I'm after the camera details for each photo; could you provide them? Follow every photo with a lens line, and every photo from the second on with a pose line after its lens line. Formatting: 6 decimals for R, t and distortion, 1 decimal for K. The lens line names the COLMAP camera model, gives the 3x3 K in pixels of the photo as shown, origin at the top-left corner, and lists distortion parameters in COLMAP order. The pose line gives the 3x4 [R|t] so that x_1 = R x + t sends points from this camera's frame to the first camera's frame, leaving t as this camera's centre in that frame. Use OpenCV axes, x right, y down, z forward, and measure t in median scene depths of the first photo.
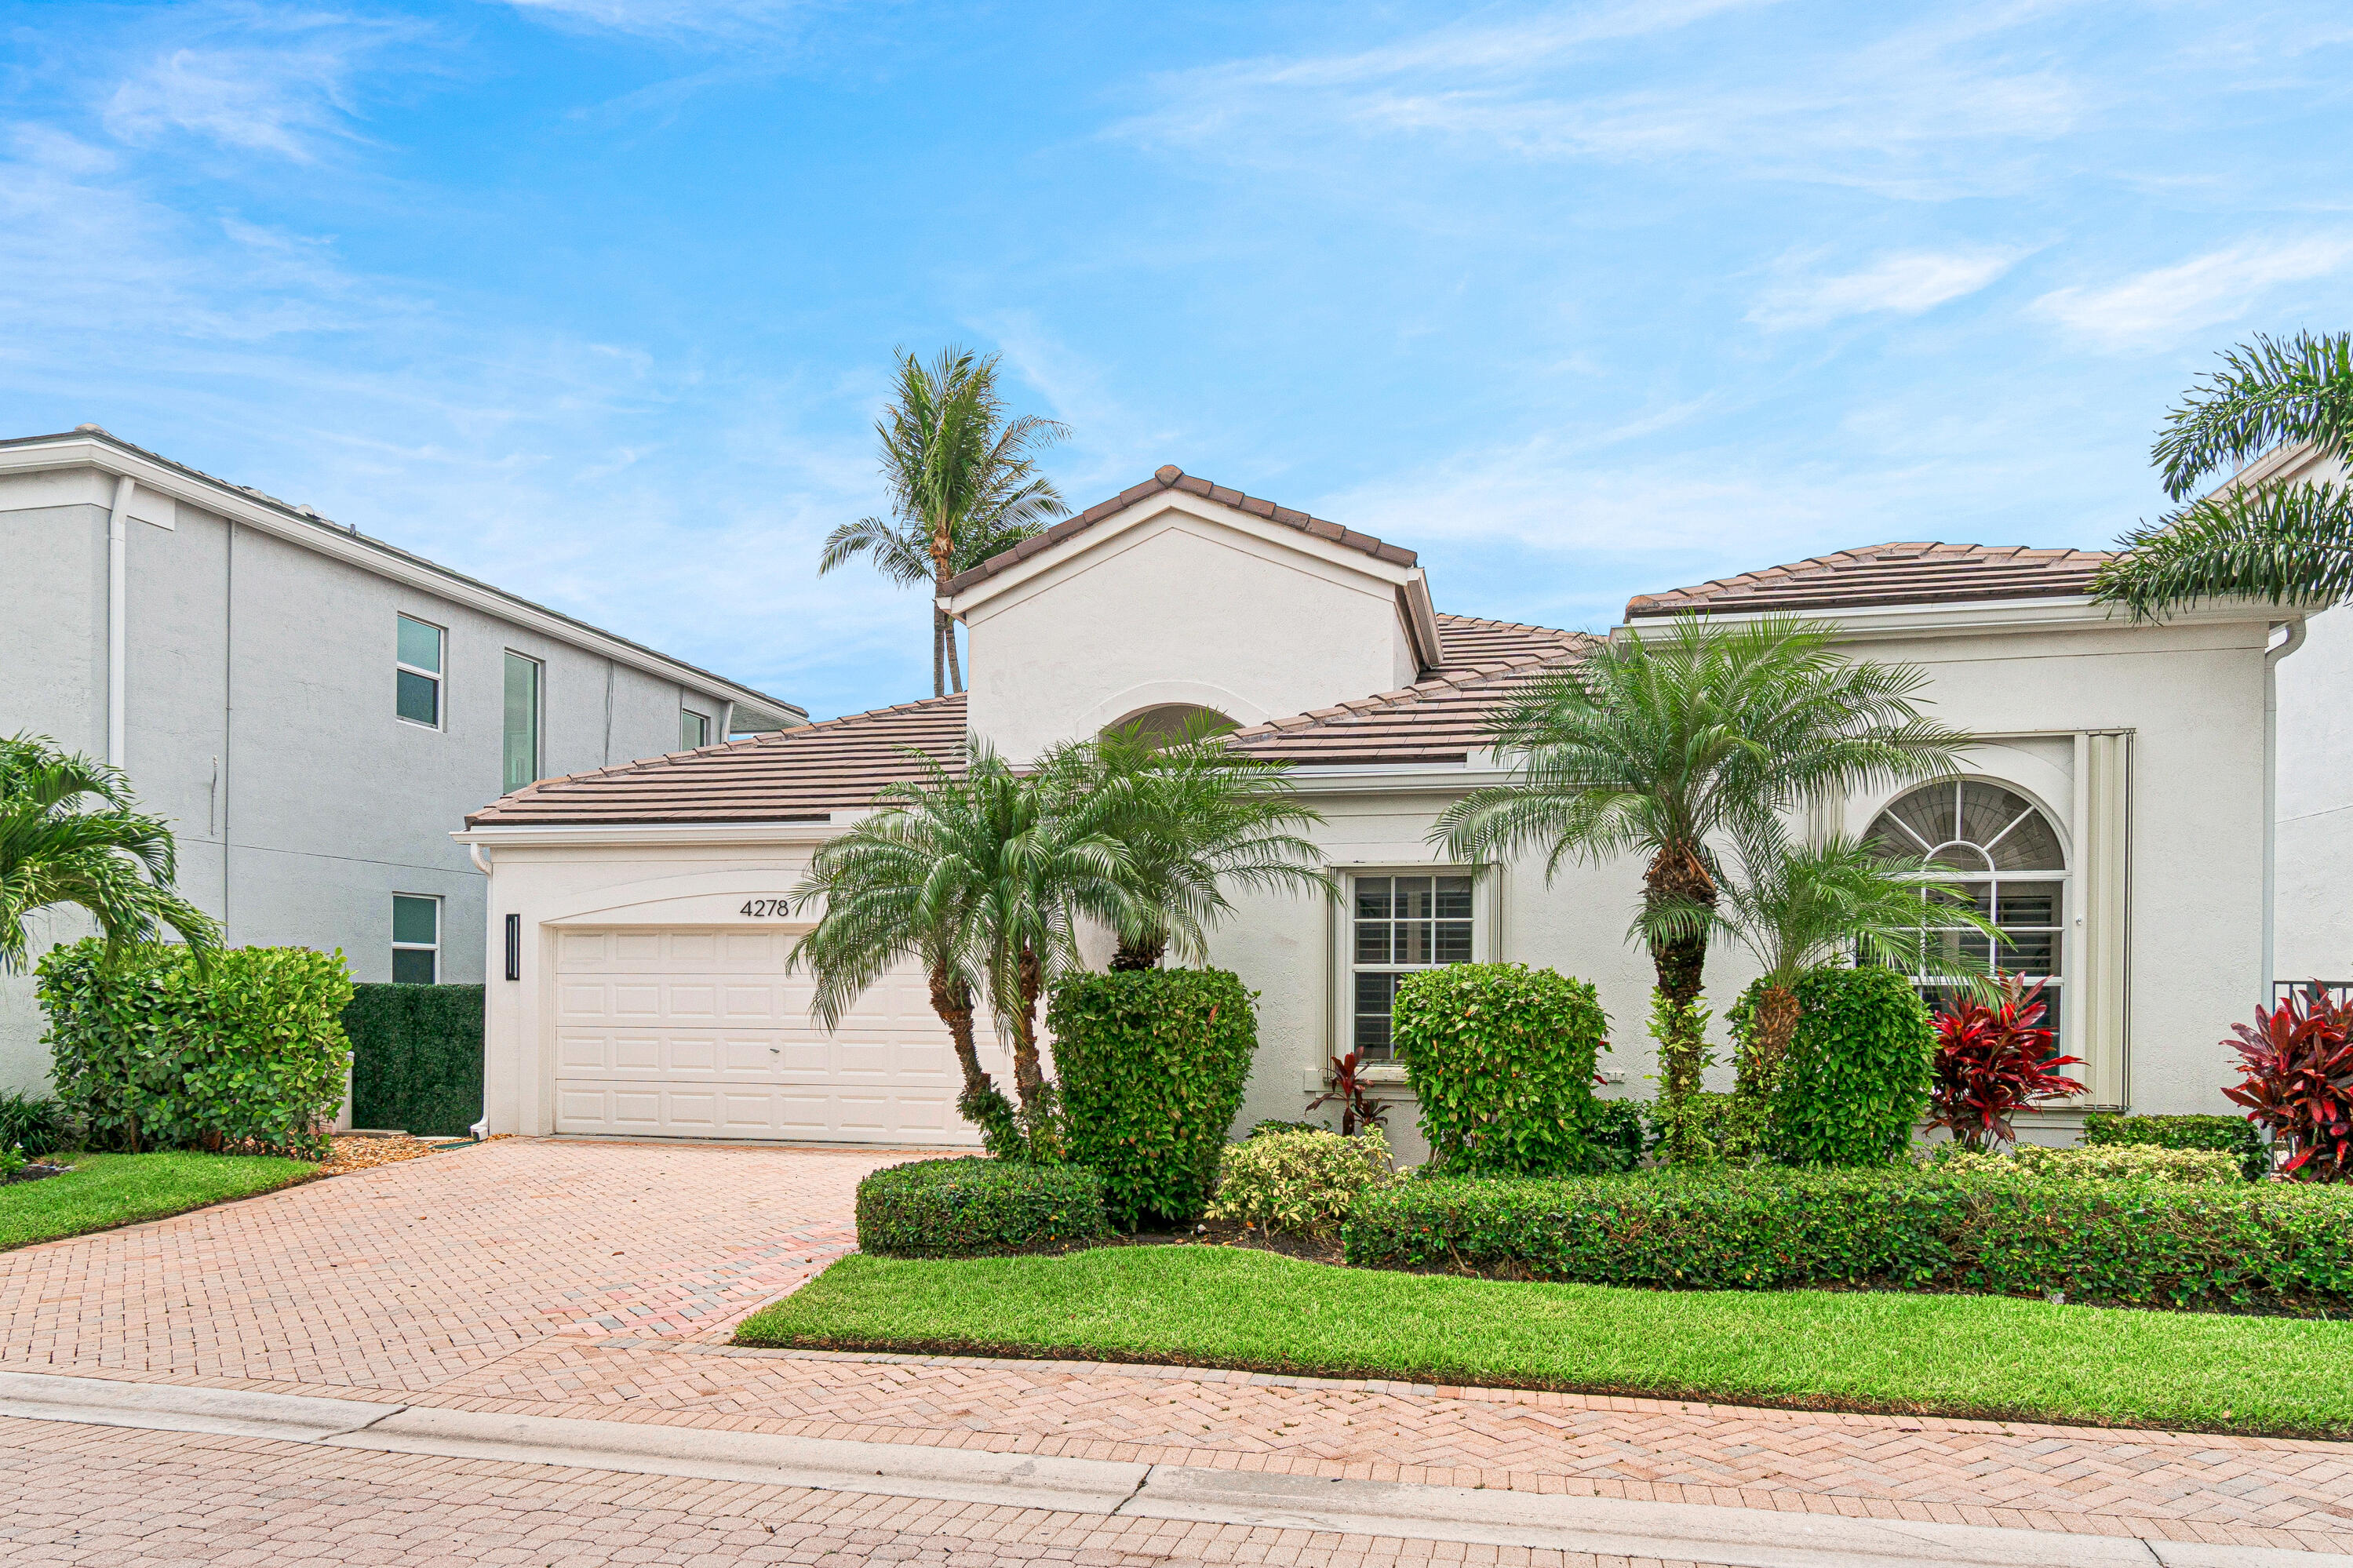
lens RADIAL K [[1490.5, 0, 1196.2], [0, 1490.5, 795.2], [0, 0, 1]] dist [-0.006318, 0.001975]
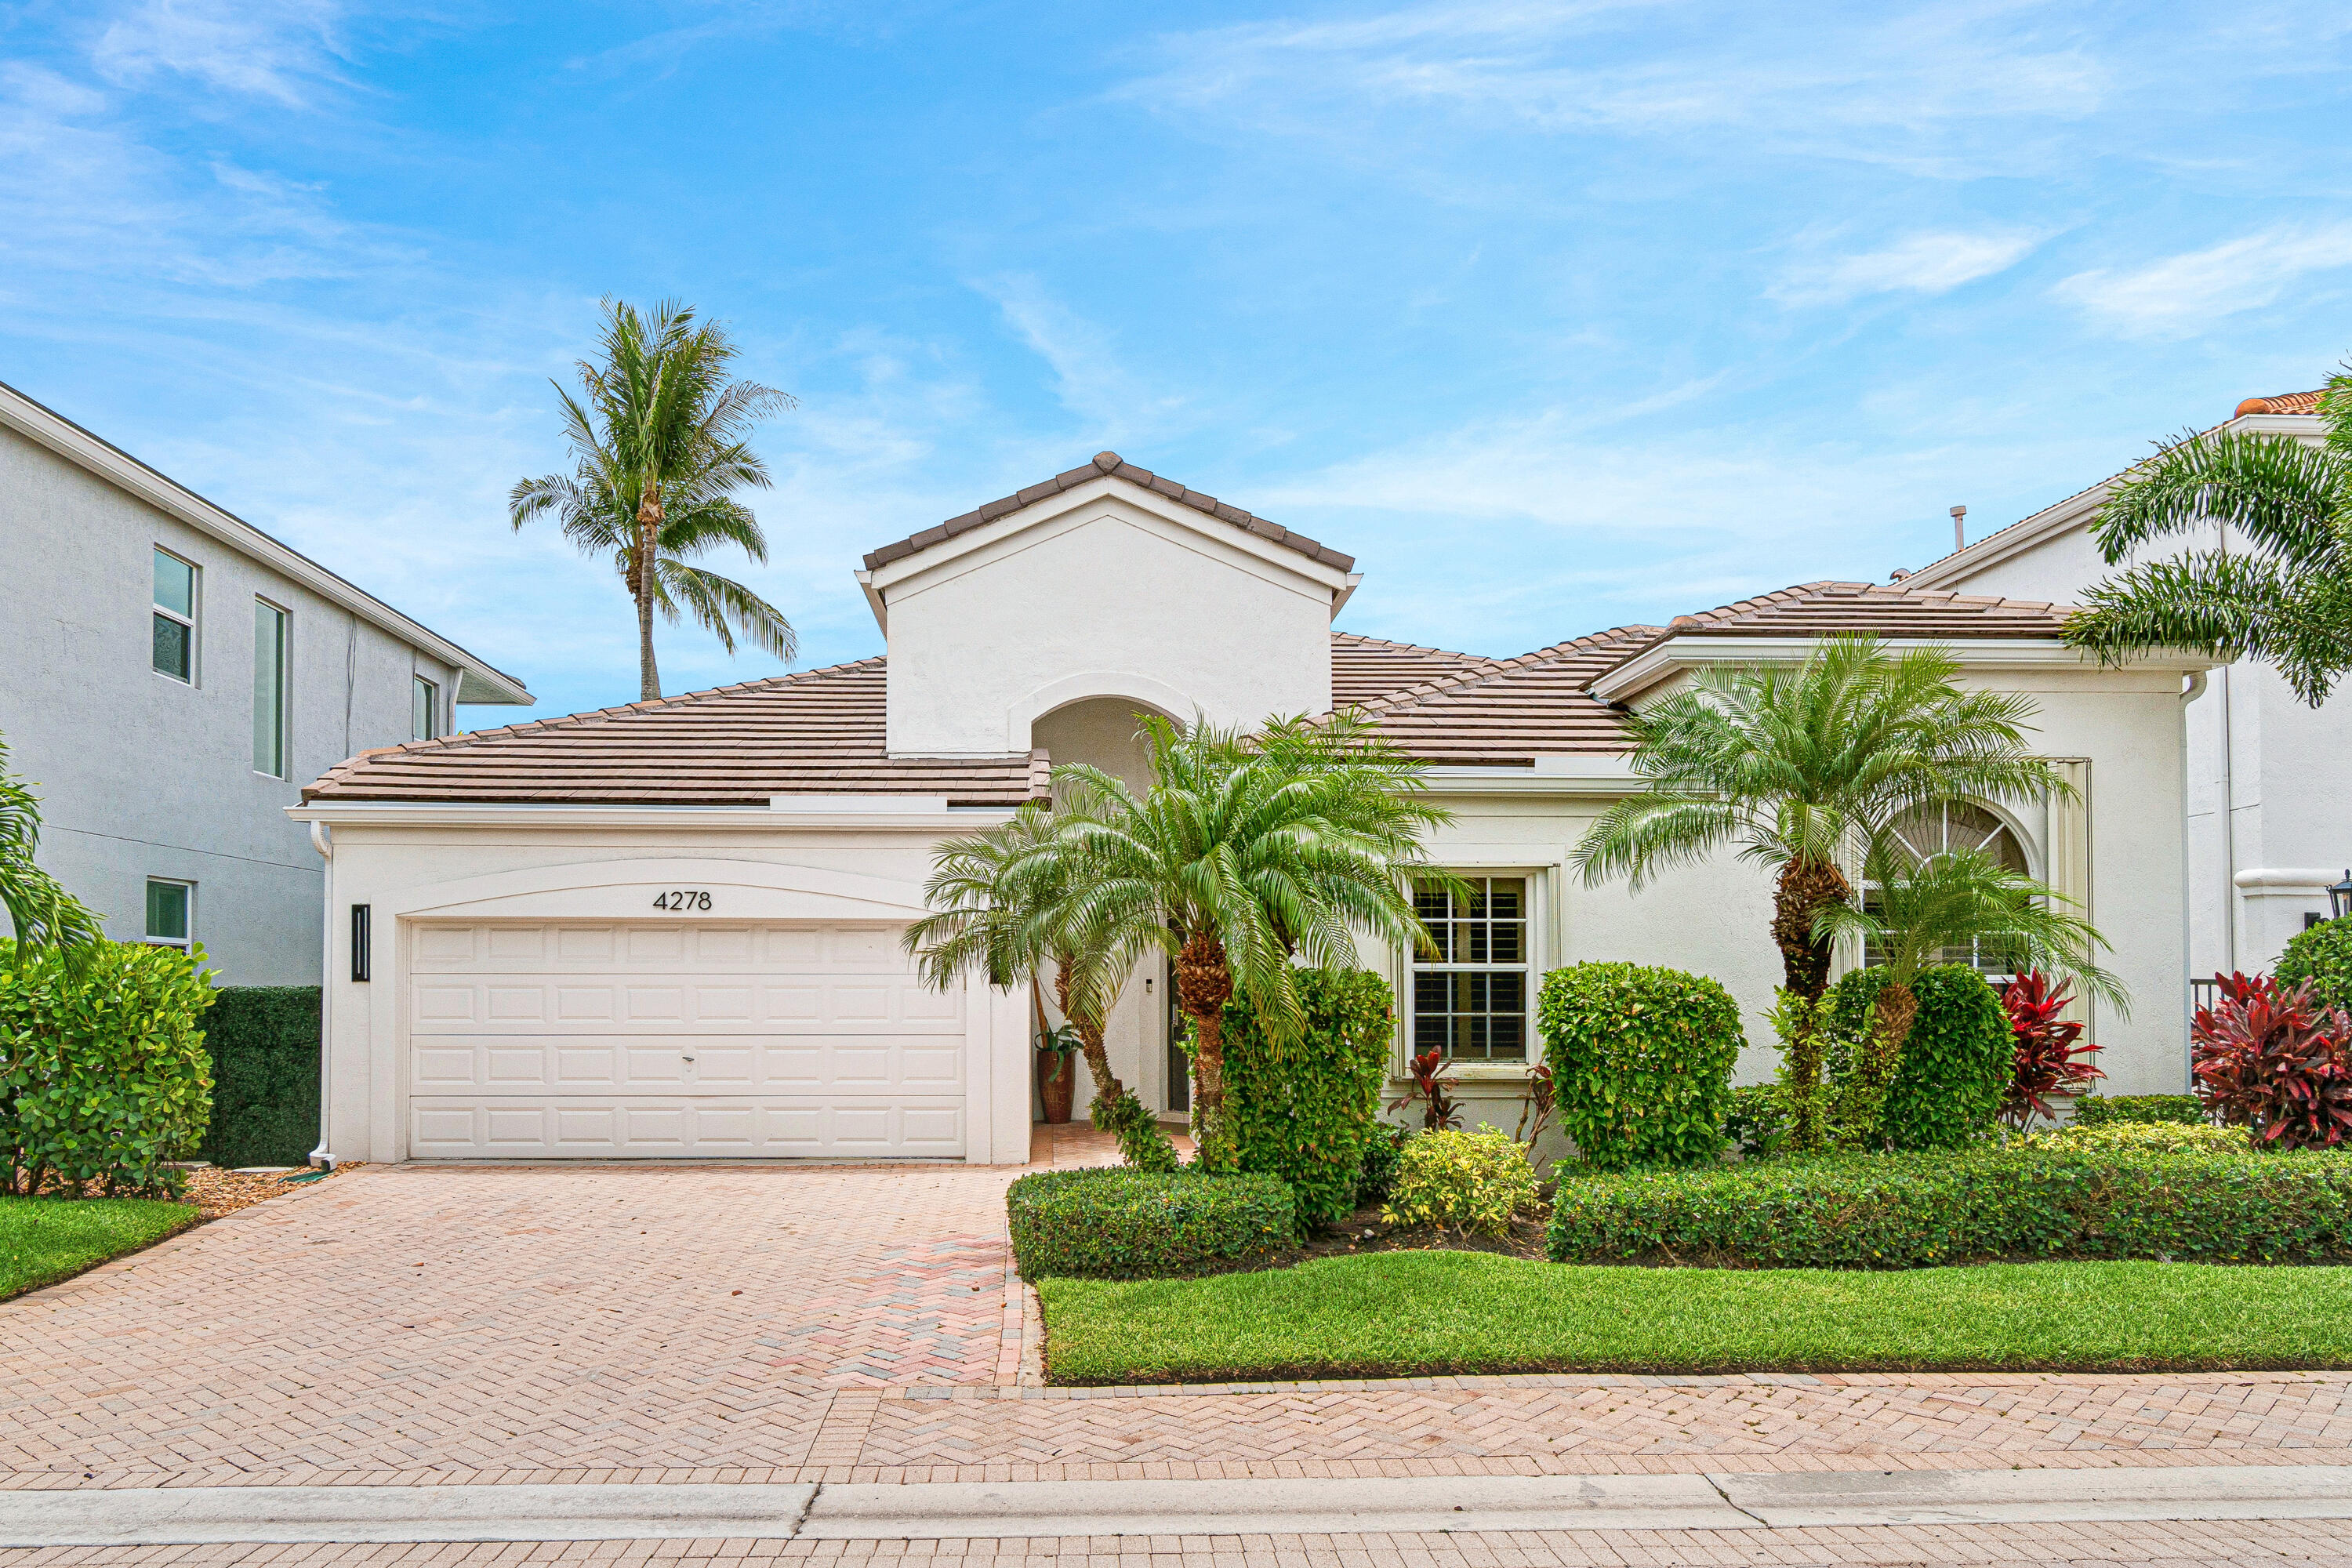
lens RADIAL K [[1490.0, 0, 1158.3], [0, 1490.0, 778.3], [0, 0, 1]] dist [-0.006318, 0.001975]
pose [[0.966193, 0.032044, 0.255821, -0.341258], [-0.029554, 0.999471, -0.013572, 0.007253], [-0.256121, 0.005553, 0.966629, 0.073772]]
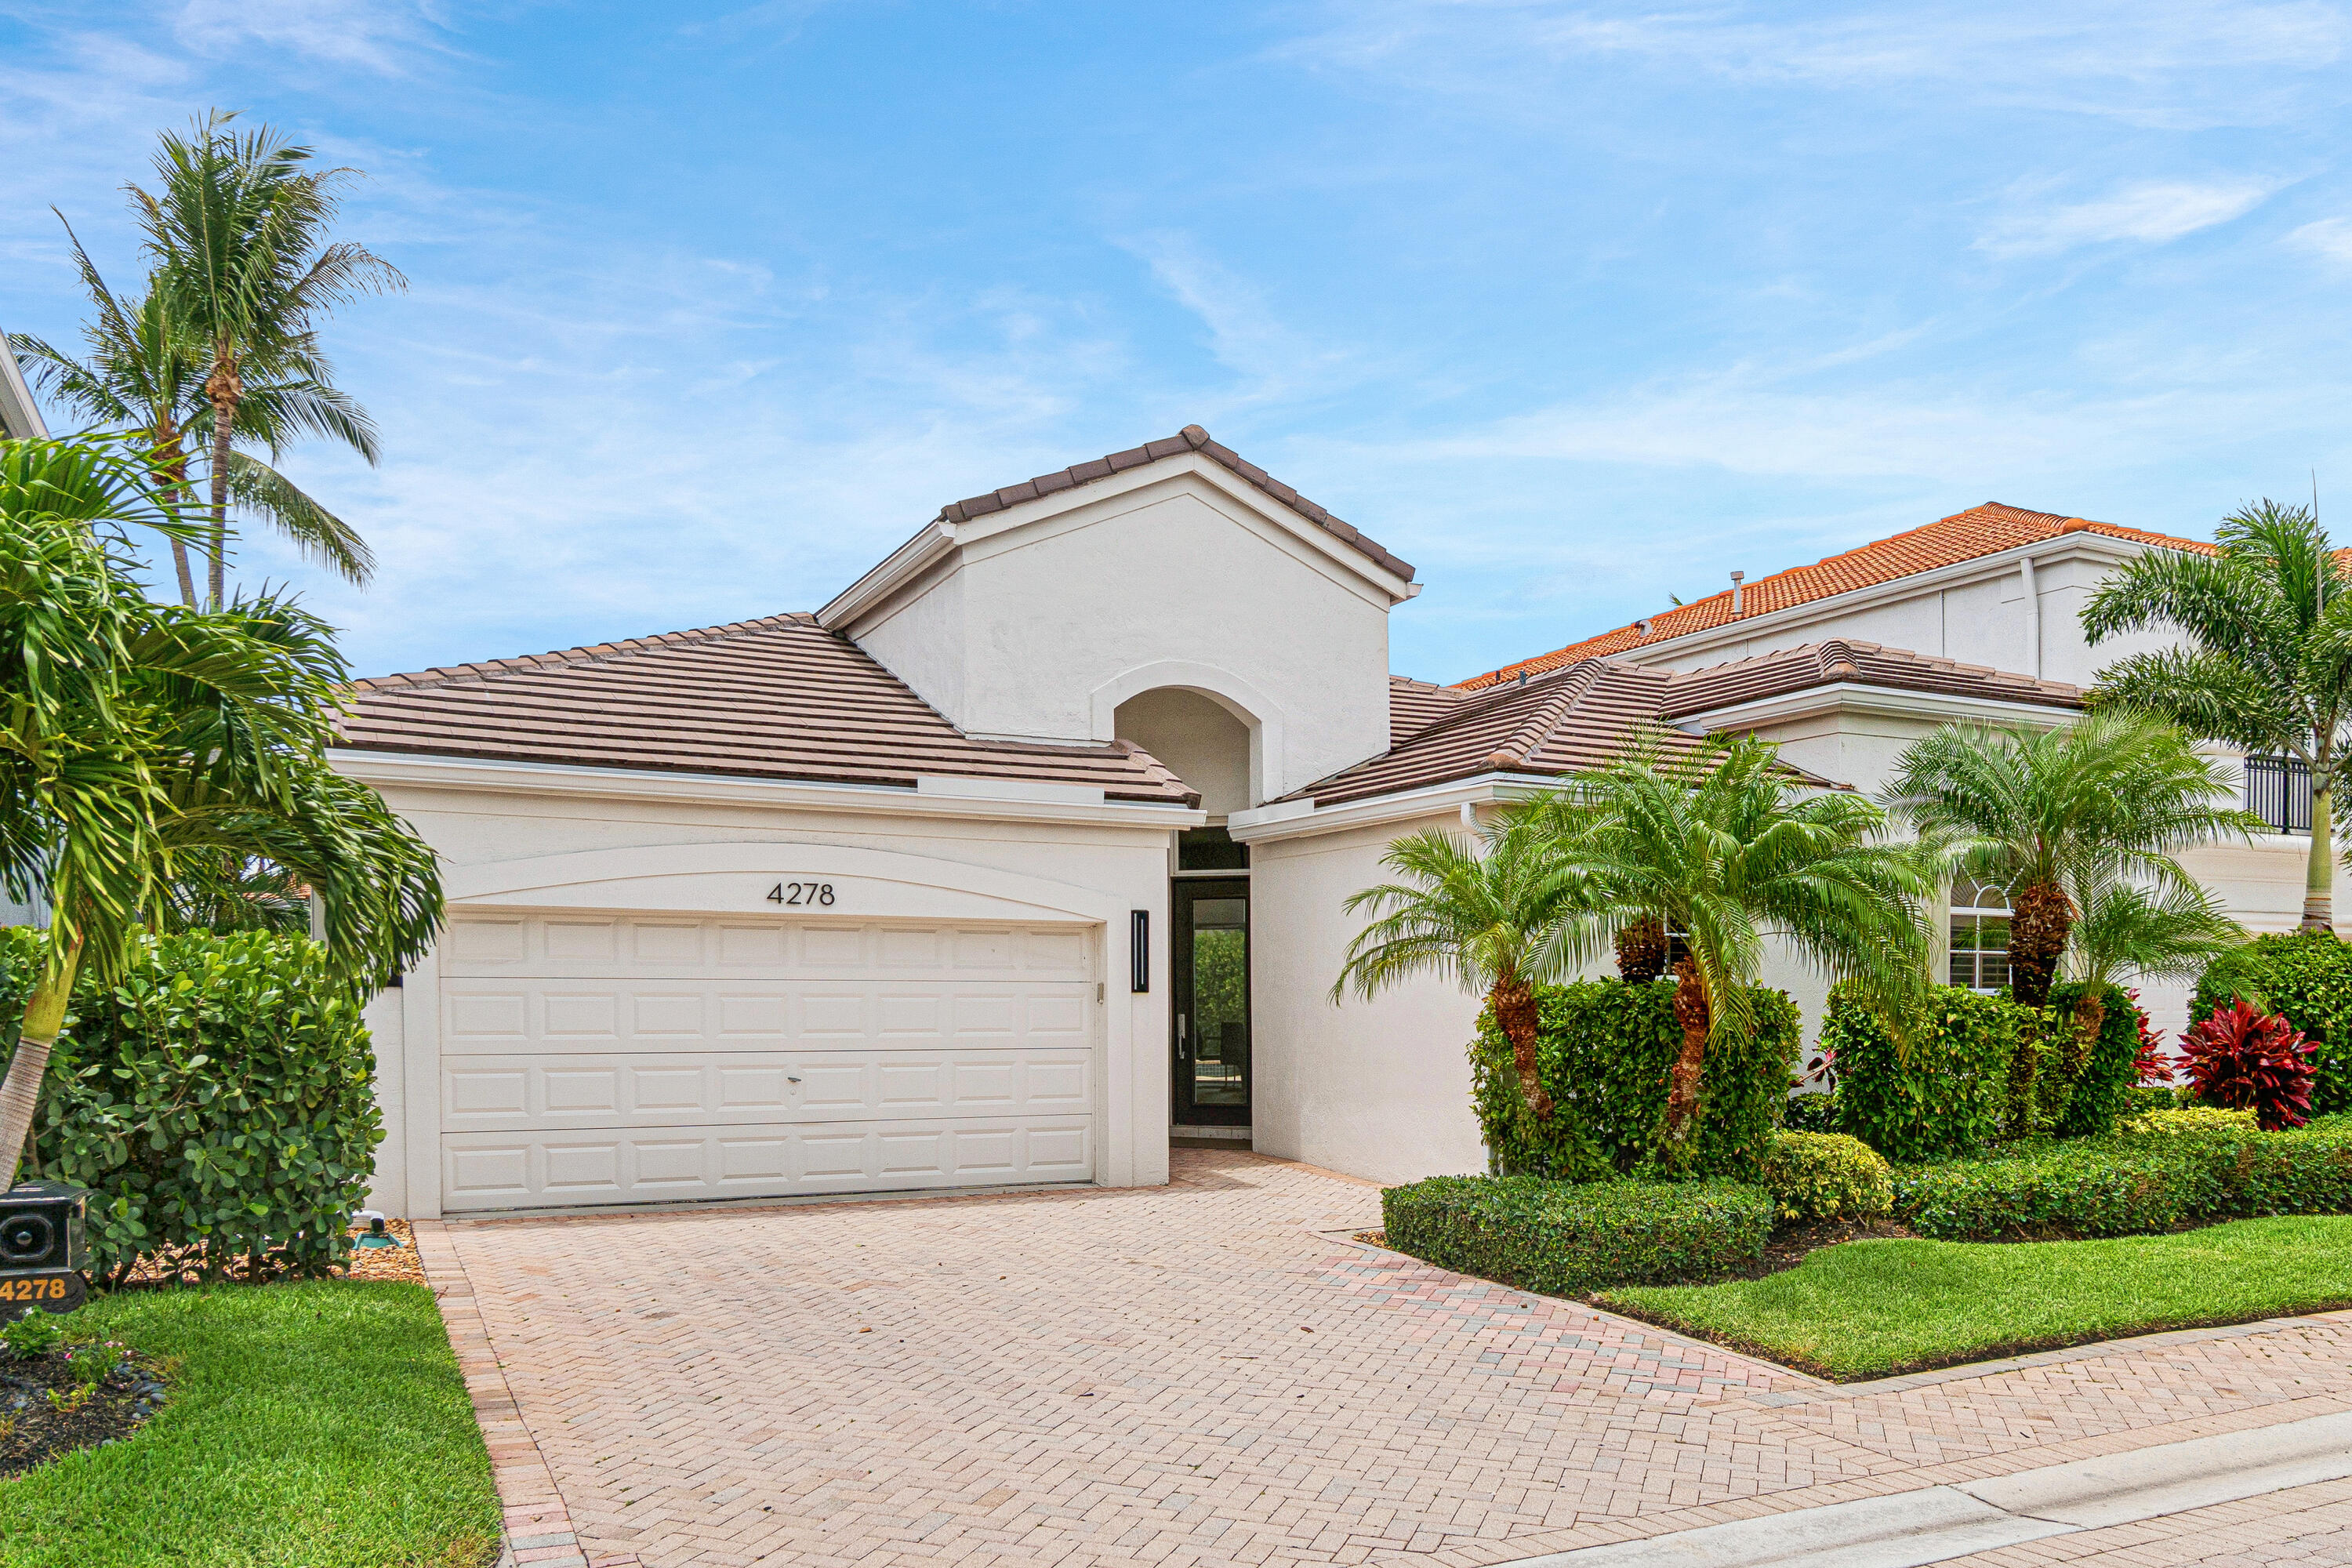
lens RADIAL K [[1568.3, 0, 1199.2], [0, 1568.3, 831.8], [0, 0, 1]] dist [-0.010749, 0.003368]
pose [[0.790752, 0.062611, 0.608927, -0.865471], [-0.079050, 0.996871, 0.000153, 0.038638], [-0.607011, -0.048257, 0.793227, 0.334359]]
